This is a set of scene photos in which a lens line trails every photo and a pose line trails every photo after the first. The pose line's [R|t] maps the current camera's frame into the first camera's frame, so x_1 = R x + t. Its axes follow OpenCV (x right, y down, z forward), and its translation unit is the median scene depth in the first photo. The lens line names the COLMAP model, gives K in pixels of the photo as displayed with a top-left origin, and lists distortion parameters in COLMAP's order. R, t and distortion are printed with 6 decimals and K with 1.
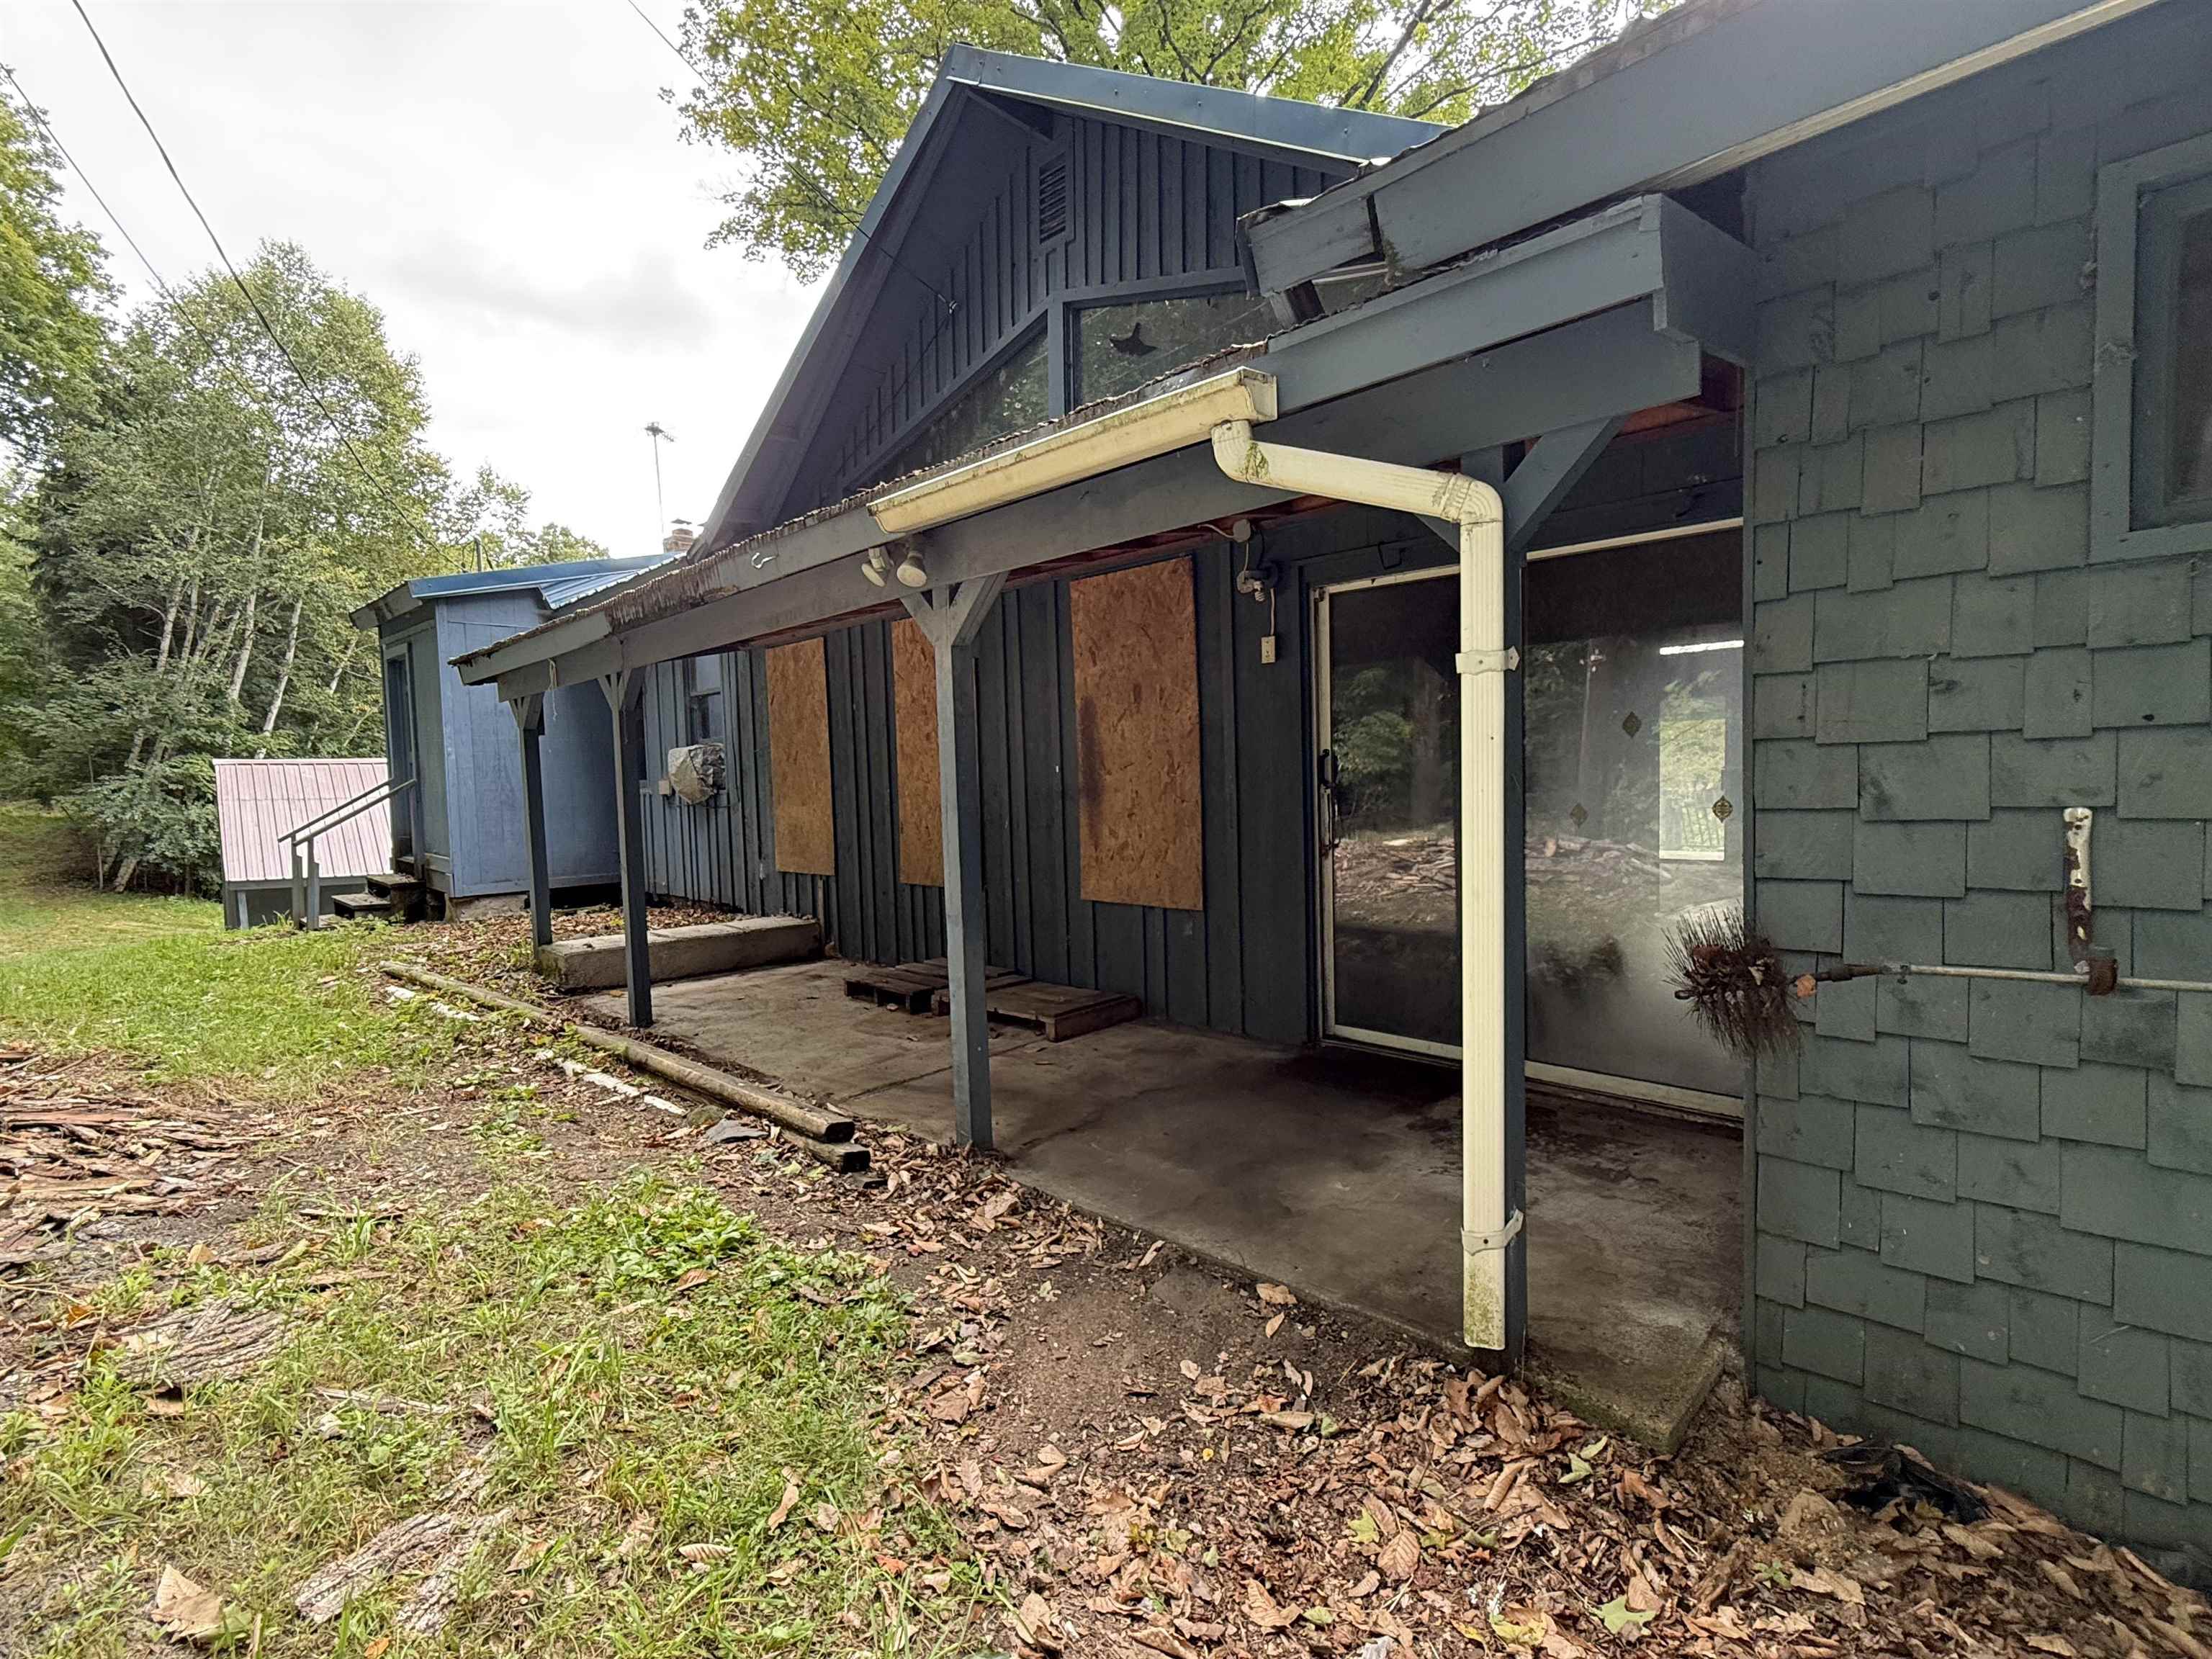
lens RADIAL K [[1041.6, 0, 1104.2], [0, 1041.6, 833.5], [0, 0, 1]] dist [-0.000021, 0.000197]
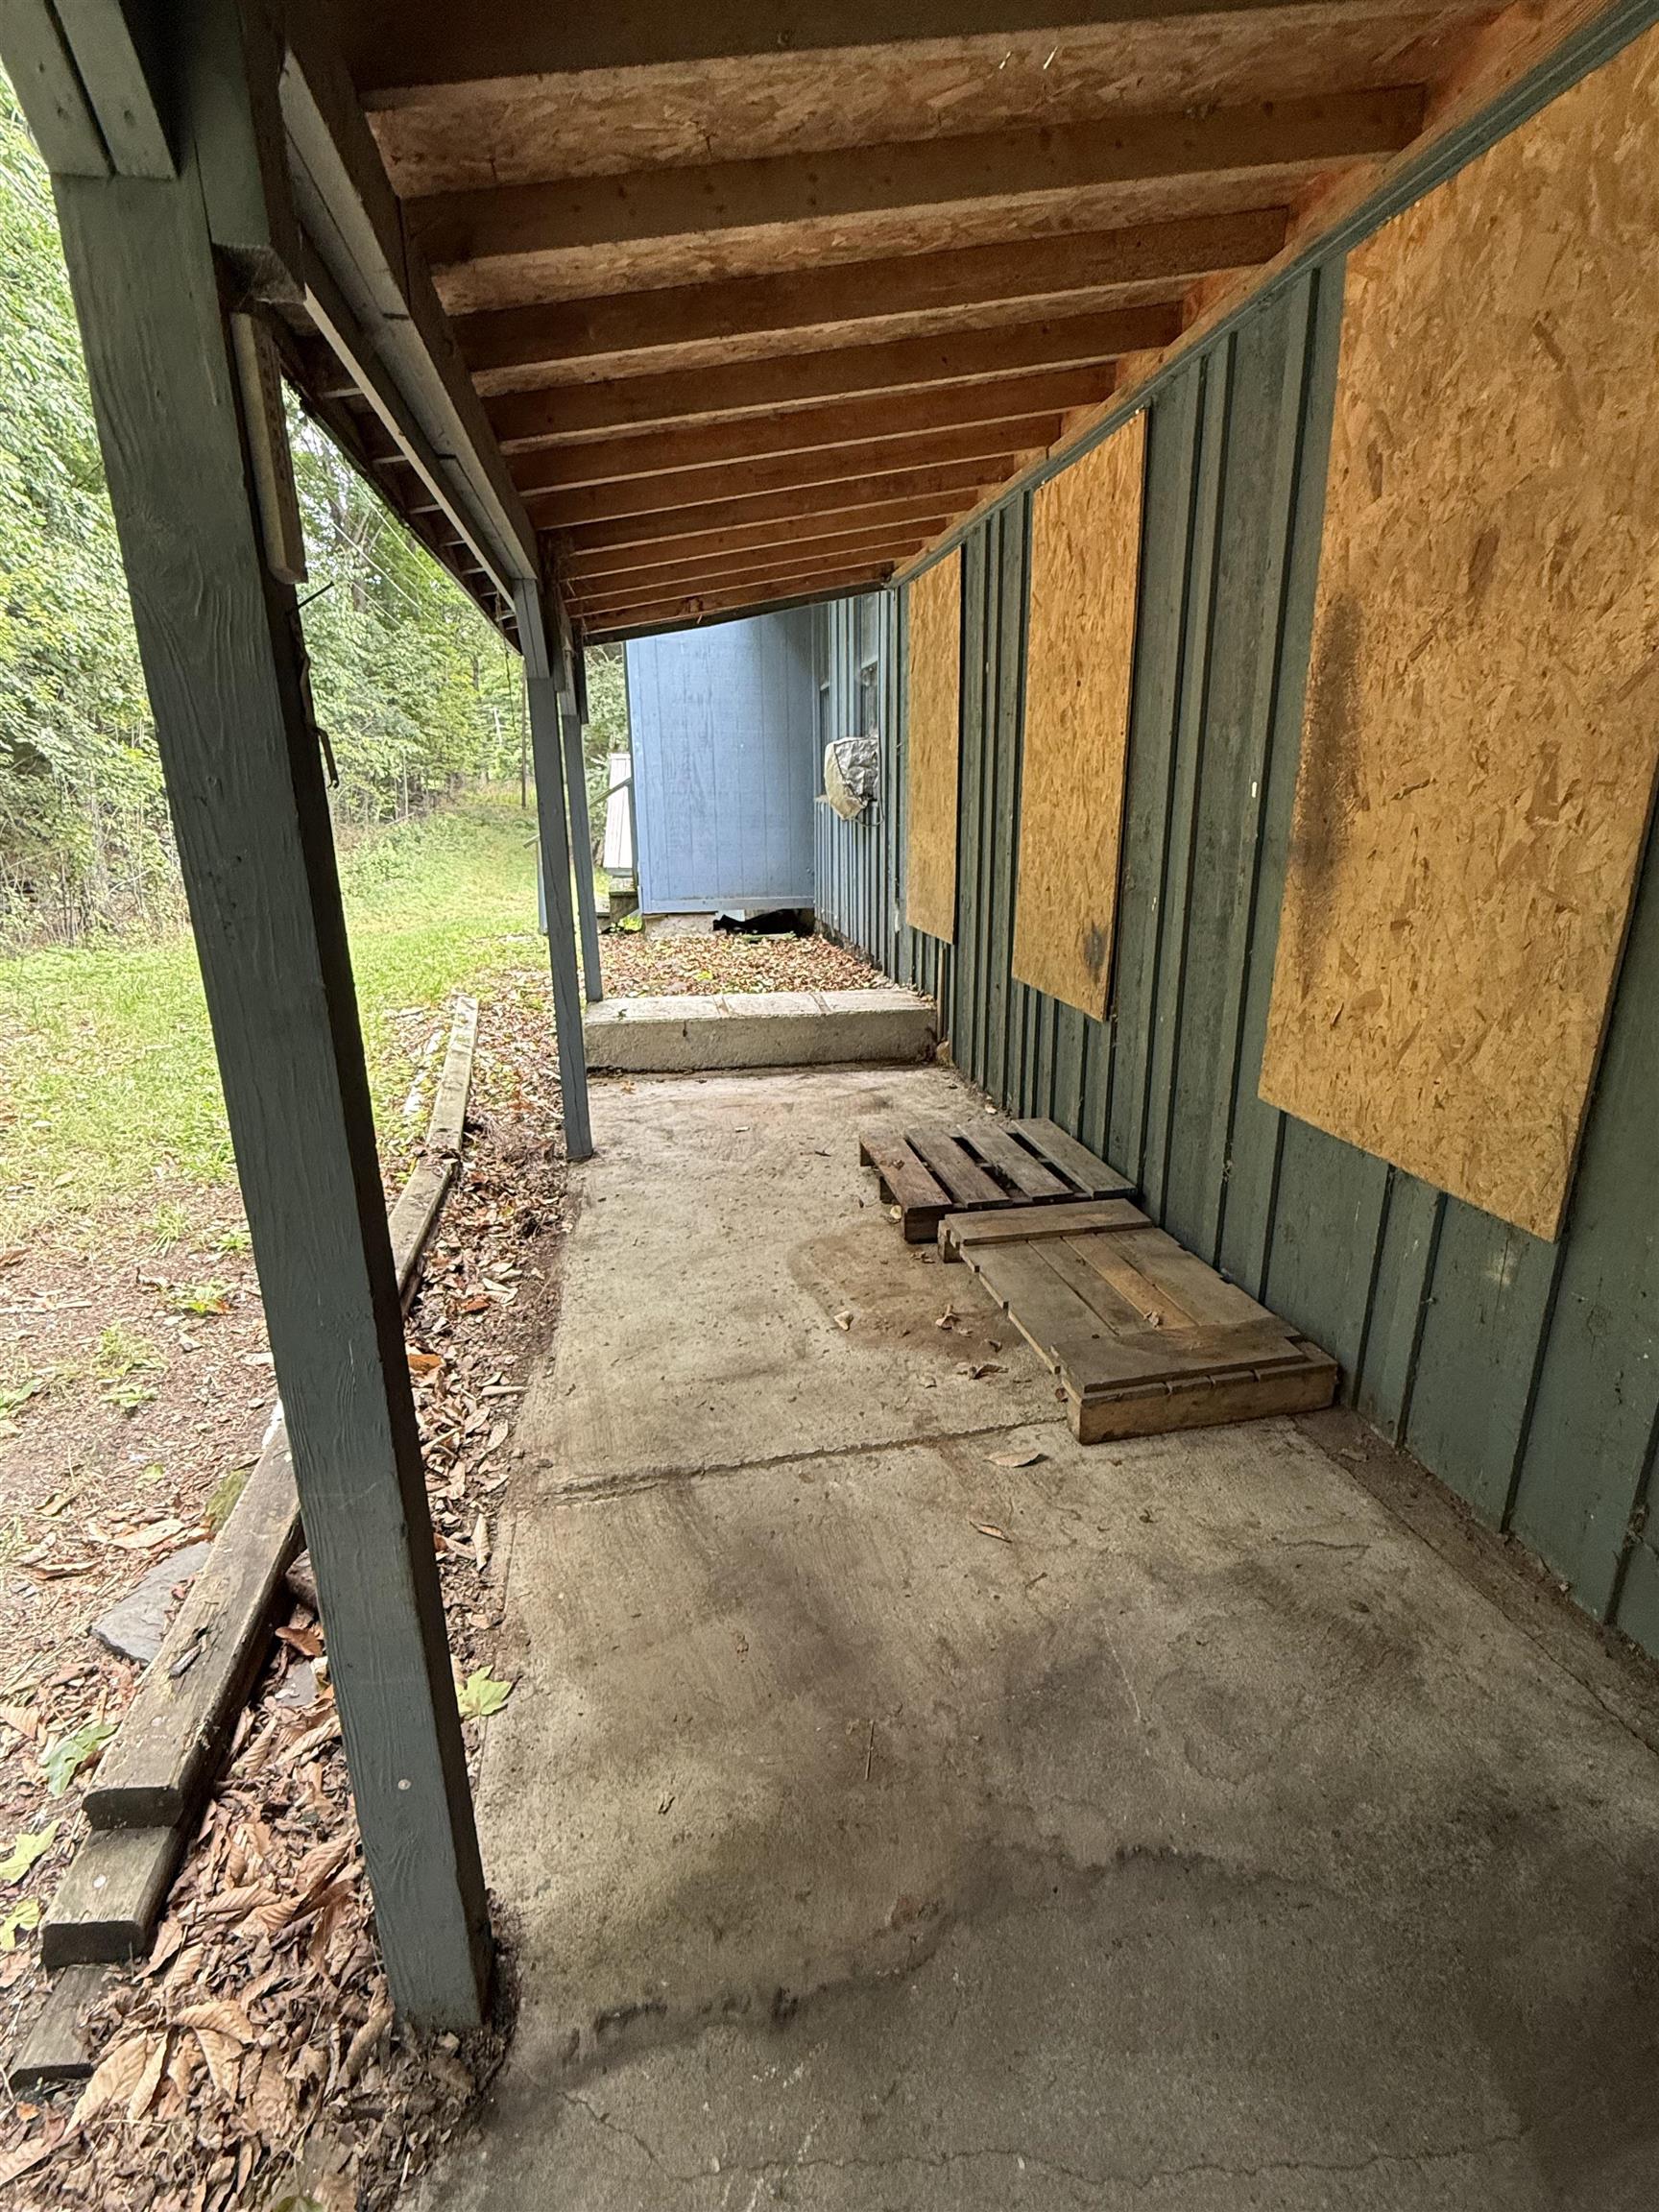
lens RADIAL K [[1041.6, 0, 842.2], [0, 1041.6, 1104.1], [0, 0, 1]] dist [-0.000021, 0.000197]
pose [[0.826214, 0.185718, -0.531864, 0.069910], [-0.048672, 0.964101, 0.261038, -0.043051], [0.561249, -0.189786, 0.805593, 0.564475]]
